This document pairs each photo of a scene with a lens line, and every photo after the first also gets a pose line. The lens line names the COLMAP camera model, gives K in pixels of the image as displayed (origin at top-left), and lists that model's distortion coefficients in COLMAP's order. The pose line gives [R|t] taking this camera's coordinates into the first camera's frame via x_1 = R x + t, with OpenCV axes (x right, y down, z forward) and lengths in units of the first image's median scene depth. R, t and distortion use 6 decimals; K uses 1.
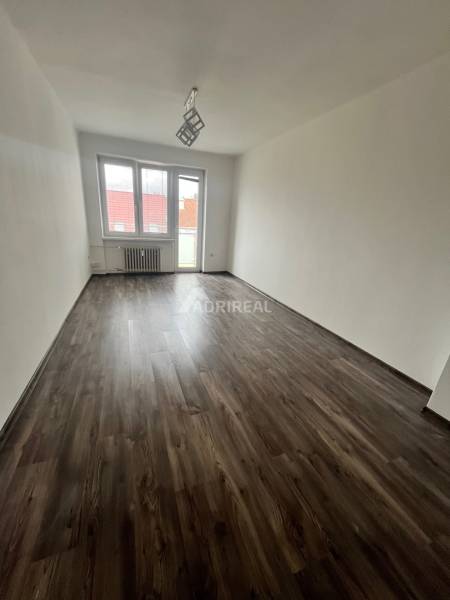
lens RADIAL K [[240.3, 0, 225.0], [0, 240.3, 300.0], [0, 0, 1]] dist [-0.001886, -0.000509]
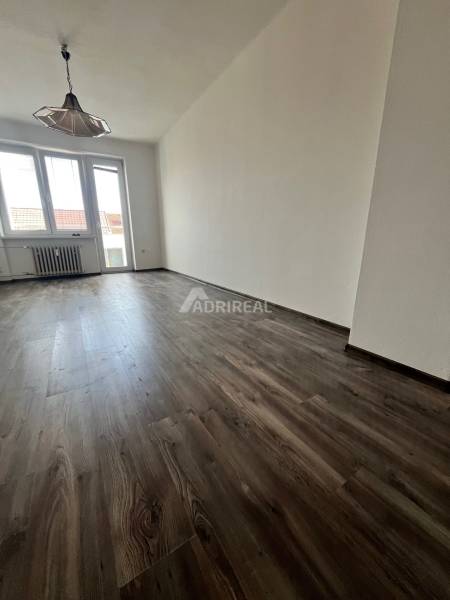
lens RADIAL K [[240.3, 0, 225.0], [0, 240.3, 300.0], [0, 0, 1]] dist [-0.001886, -0.000509]
pose [[0.979764, -0.114862, 0.163919, 0.266210], [0.124278, 0.991068, -0.048365, 0.271409], [-0.156900, 0.067757, 0.985287, 0.184148]]
